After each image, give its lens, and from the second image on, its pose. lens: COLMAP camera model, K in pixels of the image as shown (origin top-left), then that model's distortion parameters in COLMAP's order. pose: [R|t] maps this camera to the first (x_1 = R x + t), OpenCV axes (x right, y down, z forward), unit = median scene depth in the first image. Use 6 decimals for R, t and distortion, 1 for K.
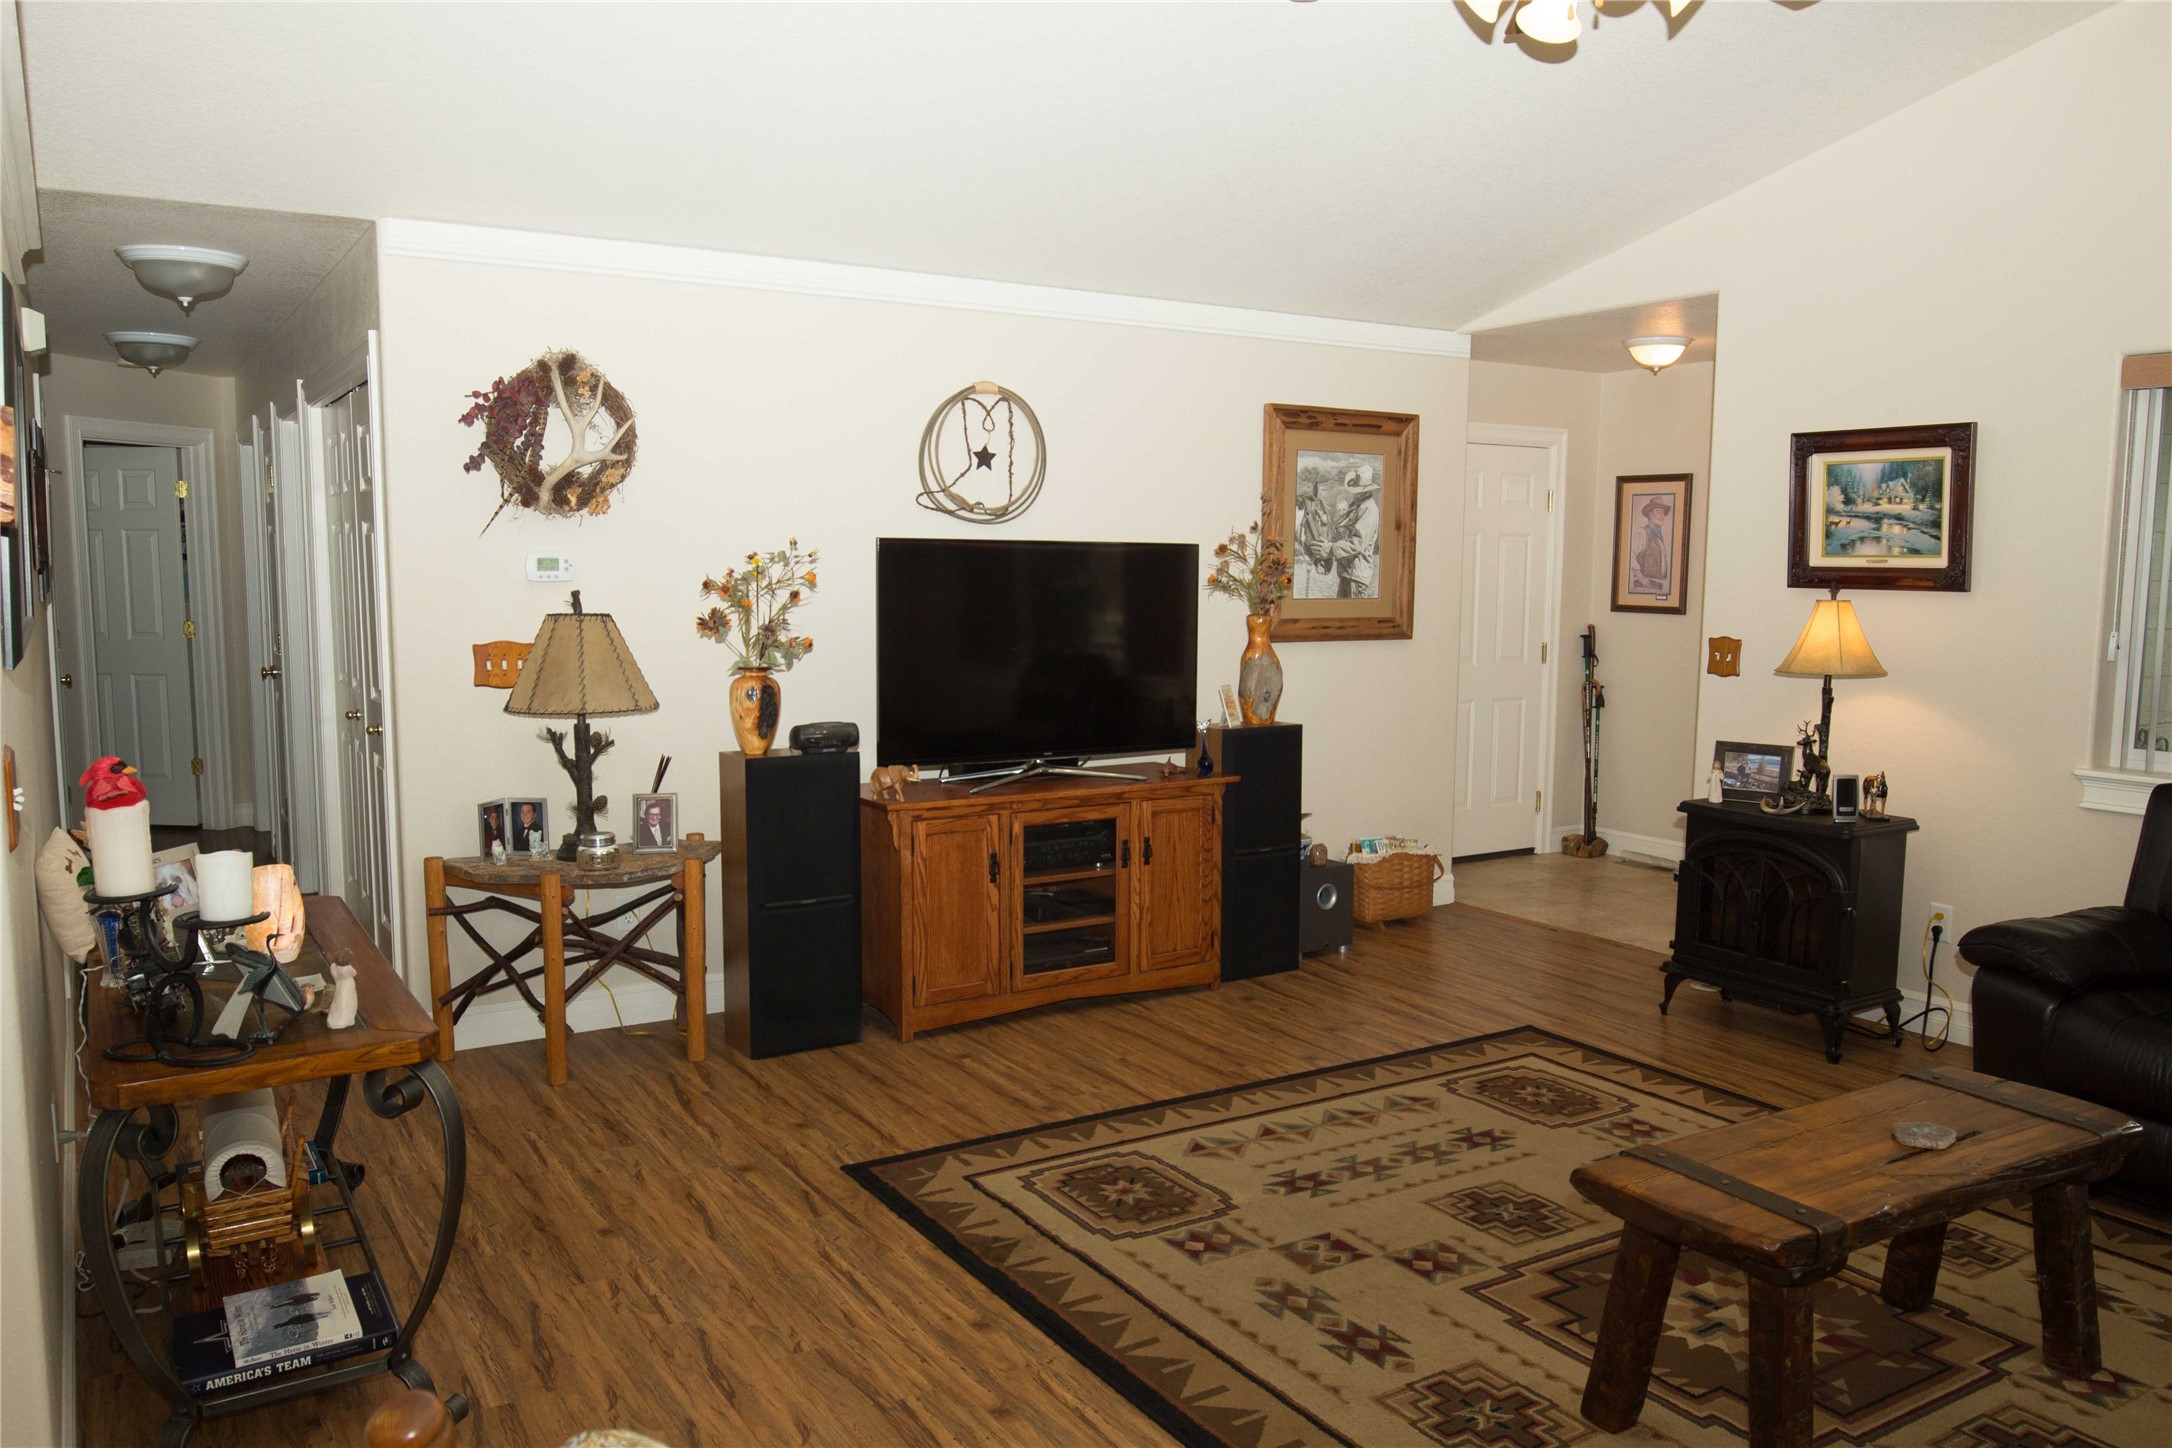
lens RADIAL K [[1611.6, 0, 1072.0], [0, 1611.6, 743.6], [0, 0, 1]] dist [-0.034168, 0.001114]
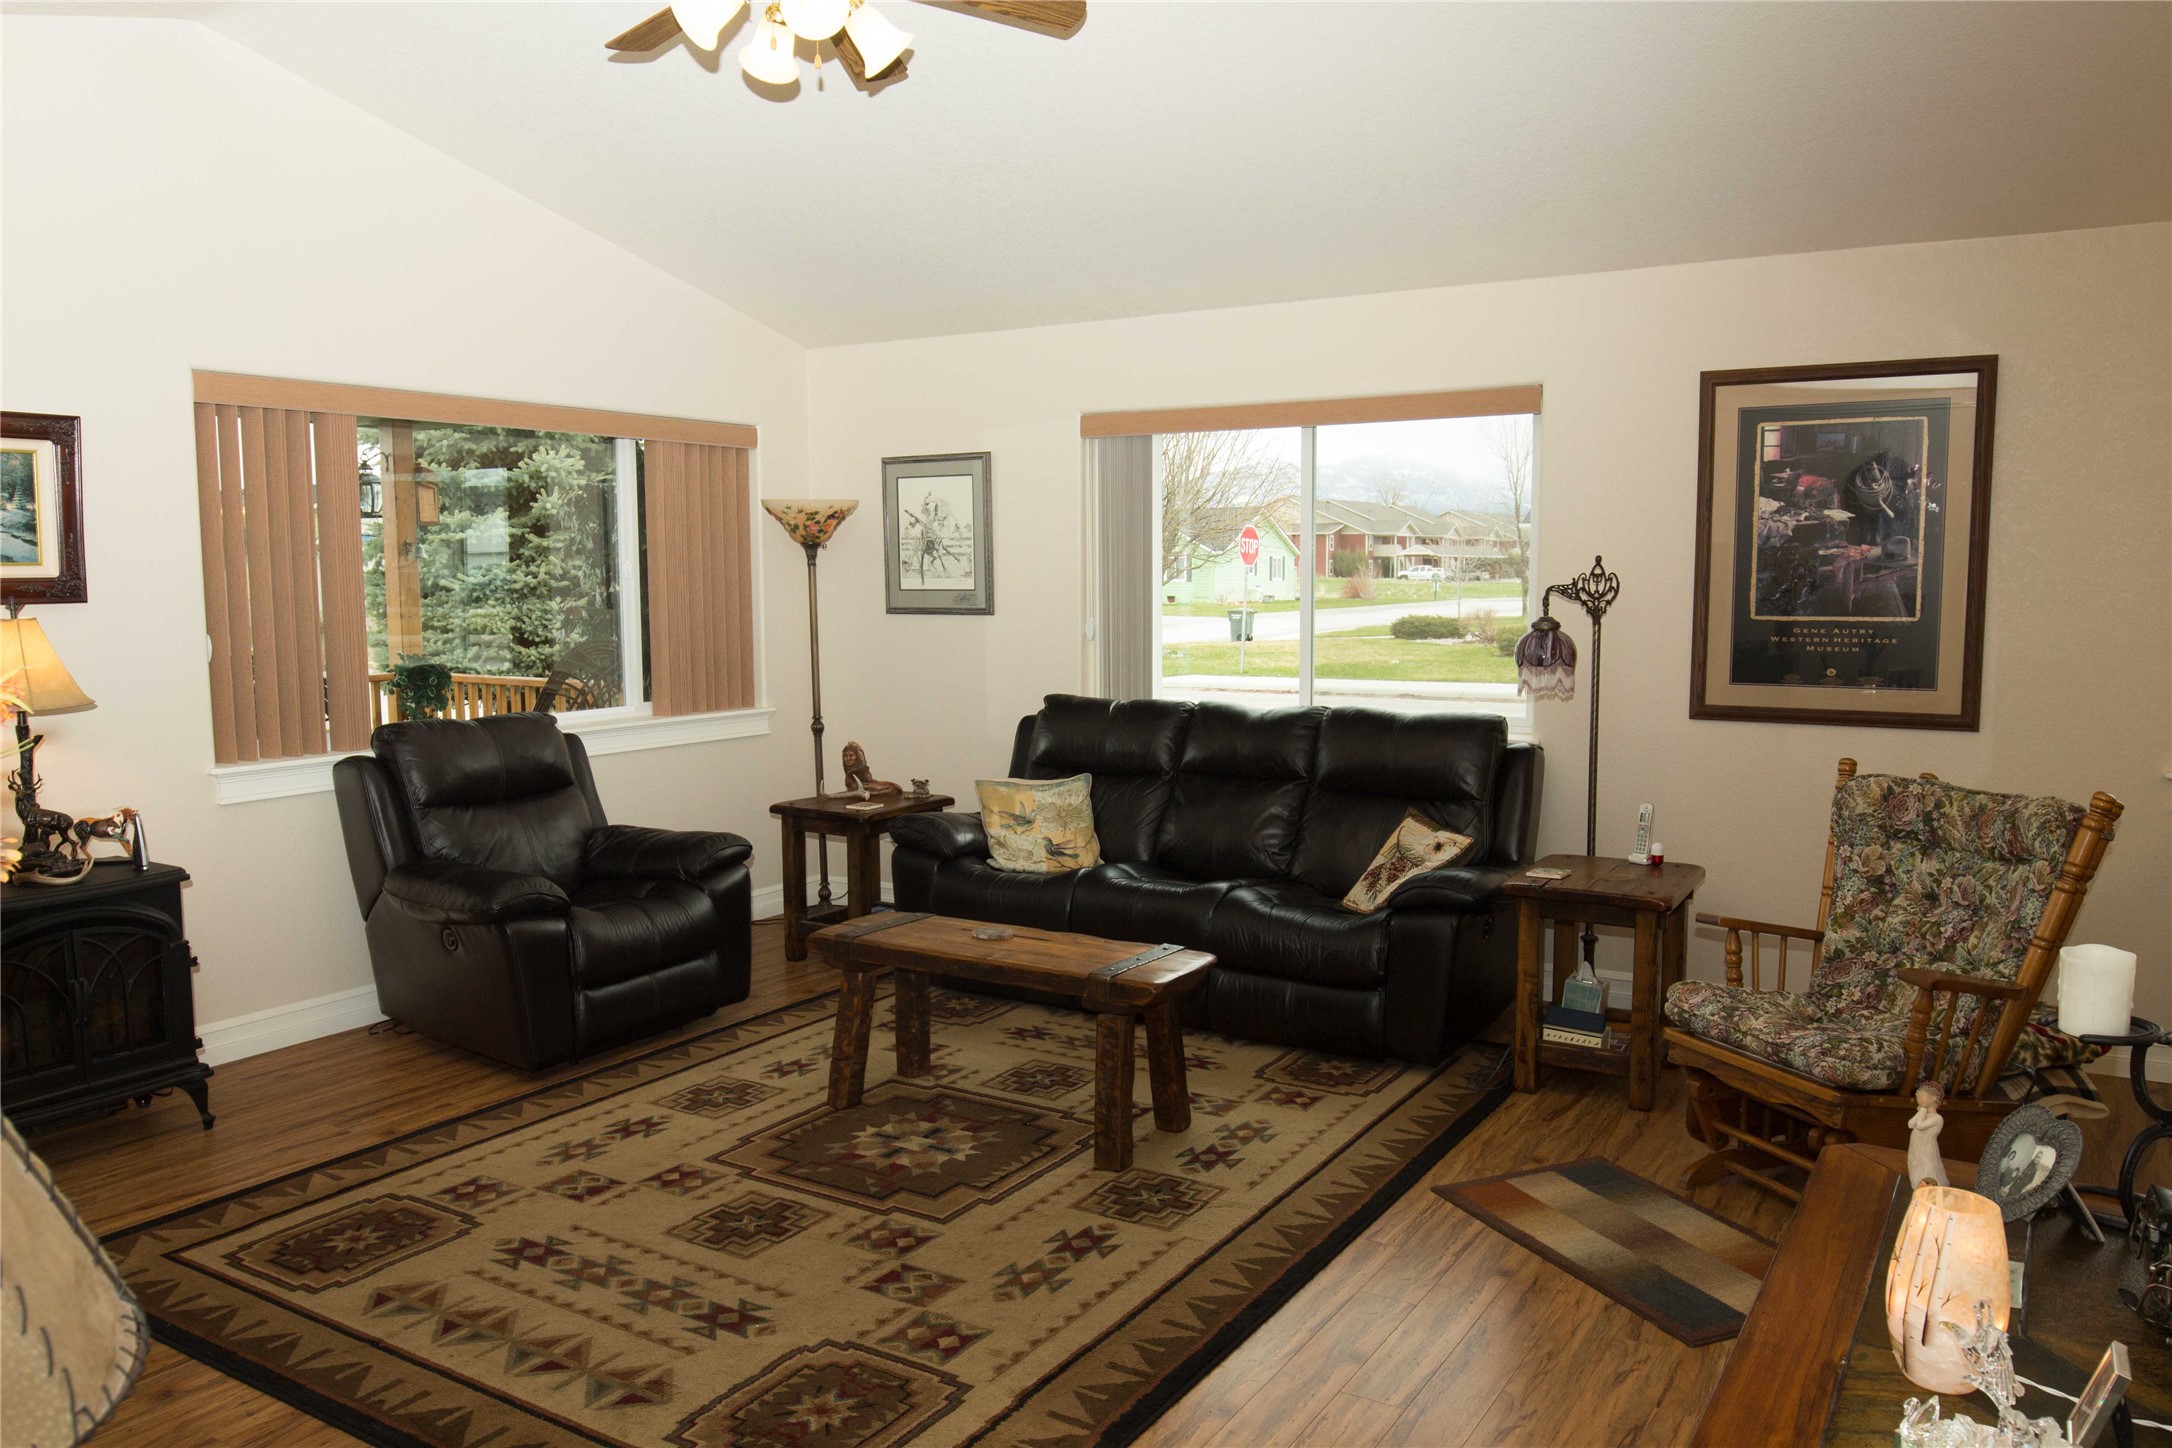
lens RADIAL K [[1611.6, 0, 1072.0], [0, 1611.6, 743.6], [0, 0, 1]] dist [-0.034168, 0.001114]
pose [[-0.442233, -0.104157, 0.890832, -0.676485], [0.104299, 0.980523, 0.166421, -0.145588], [-0.890815, 0.166510, -0.422757, 1.199434]]
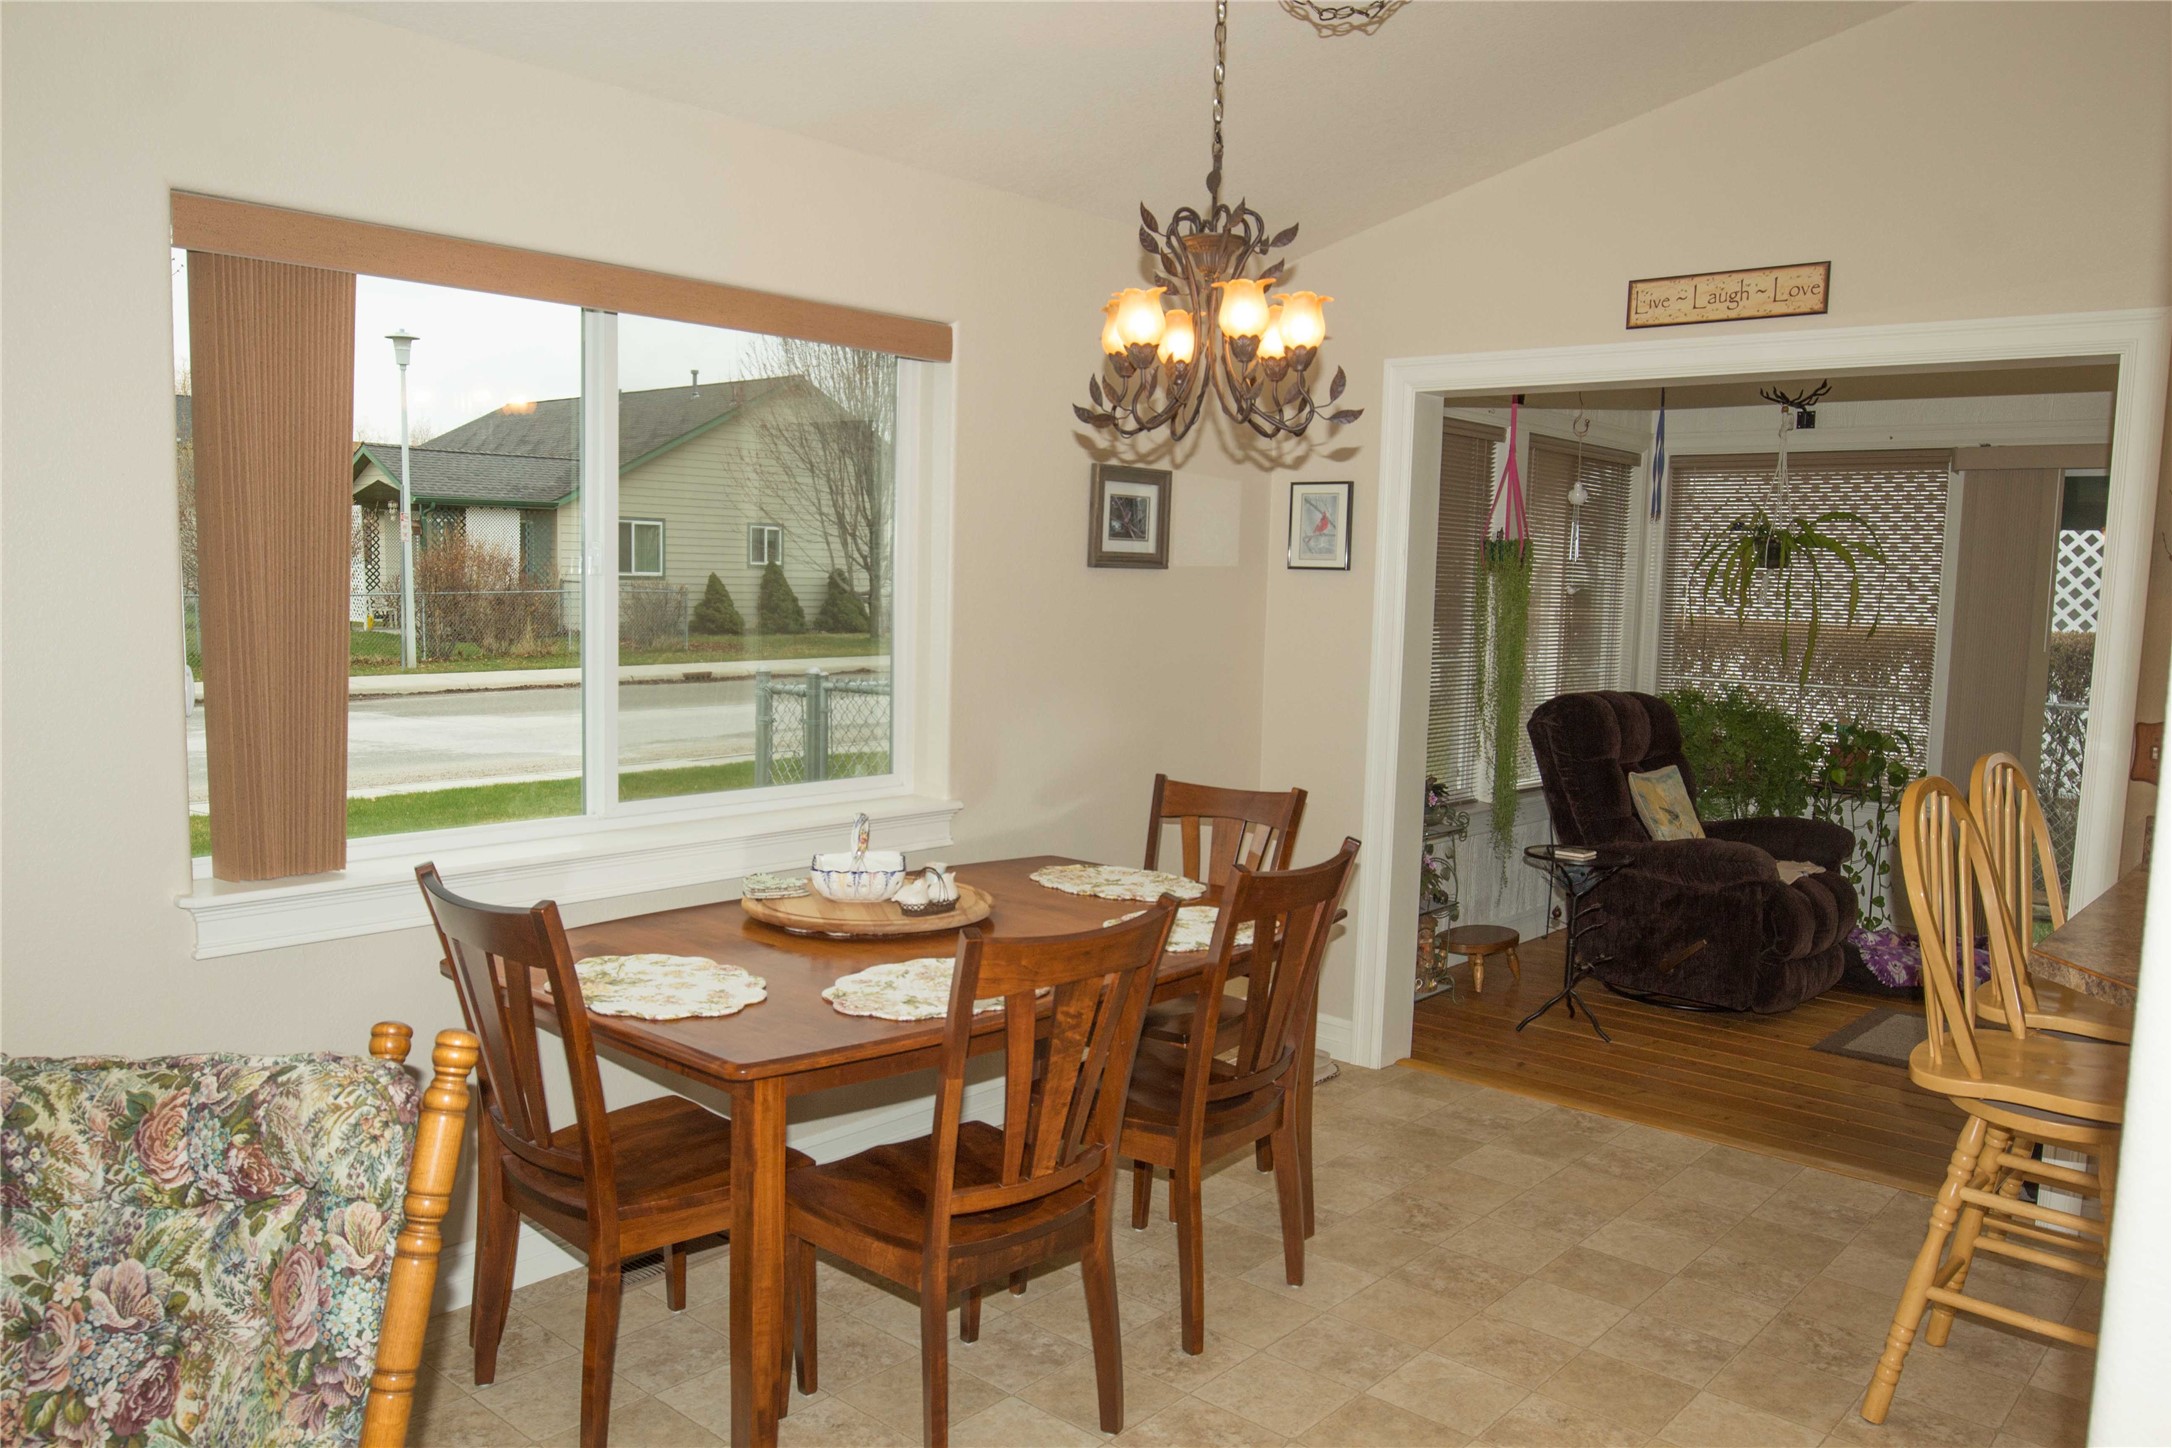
lens RADIAL K [[1611.6, 0, 1072.0], [0, 1611.6, 743.6], [0, 0, 1]] dist [-0.034168, 0.001114]
pose [[-0.958106, -0.001645, -0.286410, -0.143454], [-0.065821, 0.974484, 0.214588, -0.087099], [0.278749, 0.224450, -0.933767, 0.718078]]
